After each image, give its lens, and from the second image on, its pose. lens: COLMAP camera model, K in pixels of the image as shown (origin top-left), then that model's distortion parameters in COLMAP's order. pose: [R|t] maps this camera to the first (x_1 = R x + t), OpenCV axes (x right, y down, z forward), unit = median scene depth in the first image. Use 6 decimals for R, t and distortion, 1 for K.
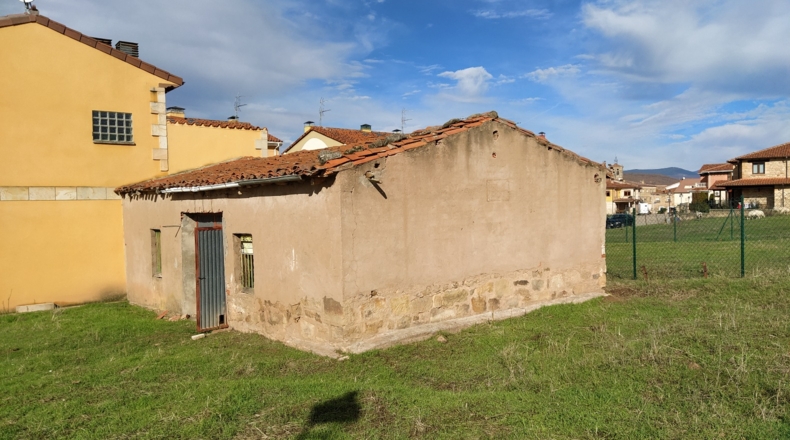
lens RADIAL K [[590.1, 0, 395.0], [0, 590.1, 220.0], [0, 0, 1]] dist [0.064886, -0.001964]
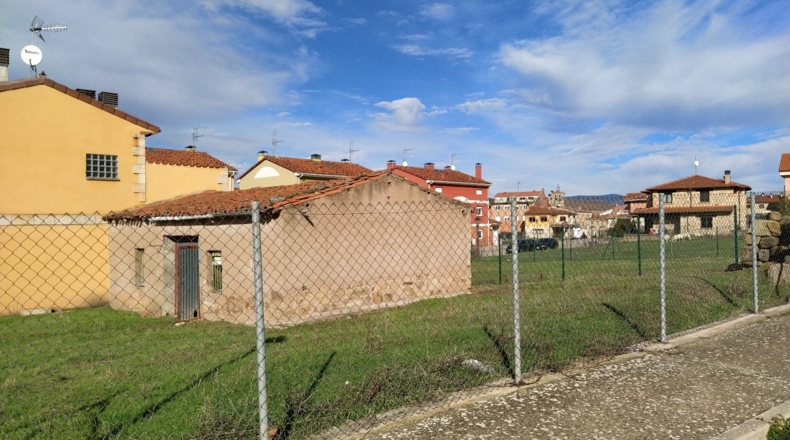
lens RADIAL K [[585.2, 0, 395.0], [0, 585.2, 220.0], [0, 0, 1]] dist [0.106375, -0.129774]
pose [[0.996866, 0.006191, 0.078867, 0.040176], [-0.003060, 0.999204, -0.039765, 0.003310], [-0.079050, 0.039399, 0.996092, -0.287856]]
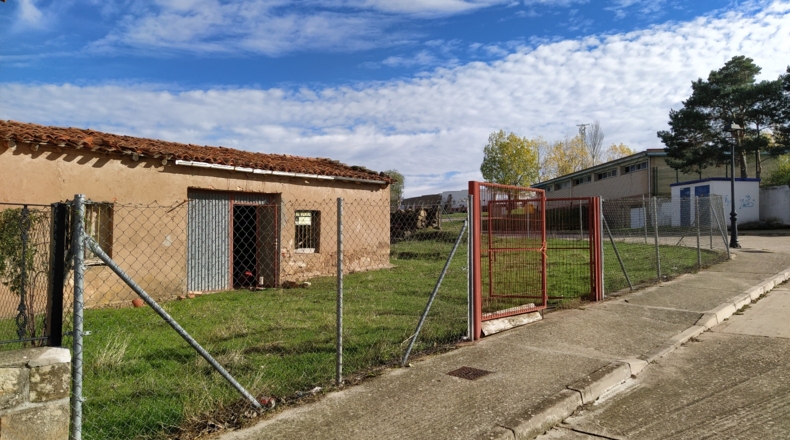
lens RADIAL K [[585.2, 0, 395.0], [0, 585.2, 220.0], [0, 0, 1]] dist [0.106375, -0.129774]
pose [[-0.266939, 0.038205, 0.962956, -1.093312], [0.028614, 0.999088, -0.031706, 0.063456], [-0.963289, 0.019090, -0.267789, 0.759775]]
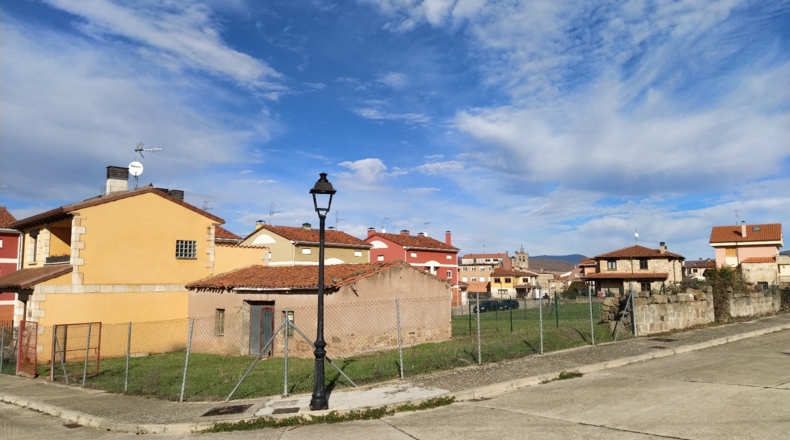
lens RADIAL K [[585.2, 0, 395.0], [0, 585.2, 220.0], [0, 0, 1]] dist [0.106375, -0.129774]
pose [[0.990807, 0.028736, 0.132194, -0.104787], [-0.010372, 0.990439, -0.137561, -0.009483], [-0.134883, 0.134926, 0.981632, -0.807694]]
